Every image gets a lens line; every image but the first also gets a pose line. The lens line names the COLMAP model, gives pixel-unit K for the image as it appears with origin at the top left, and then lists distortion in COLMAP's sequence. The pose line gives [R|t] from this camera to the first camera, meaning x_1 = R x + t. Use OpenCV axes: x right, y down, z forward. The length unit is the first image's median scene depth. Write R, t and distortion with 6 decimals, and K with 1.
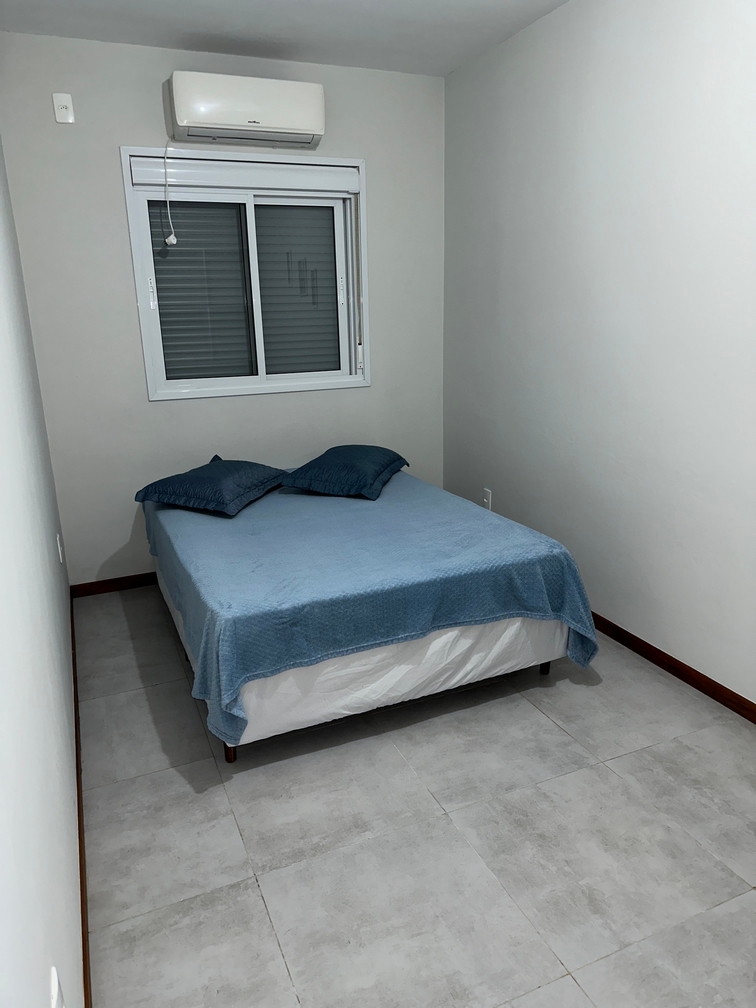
lens RADIAL K [[708.3, 0, 384.8], [0, 708.3, 503.7], [0, 0, 1]] dist [0.043957, -0.060849]
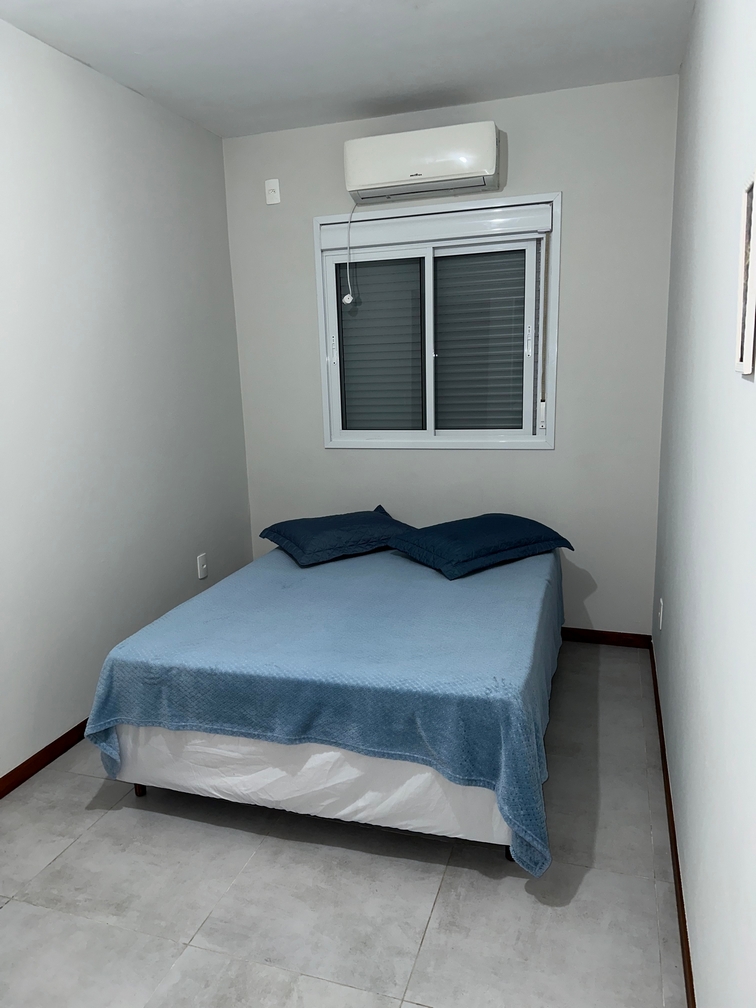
lens RADIAL K [[708.3, 0, 378.0], [0, 708.3, 506.2], [0, 0, 1]] dist [0.043957, -0.060849]
pose [[0.747420, 0.136986, -0.650076, 0.473295], [-0.166044, 0.985974, 0.016859, -0.095725], [0.643268, 0.095341, 0.759682, 0.267628]]
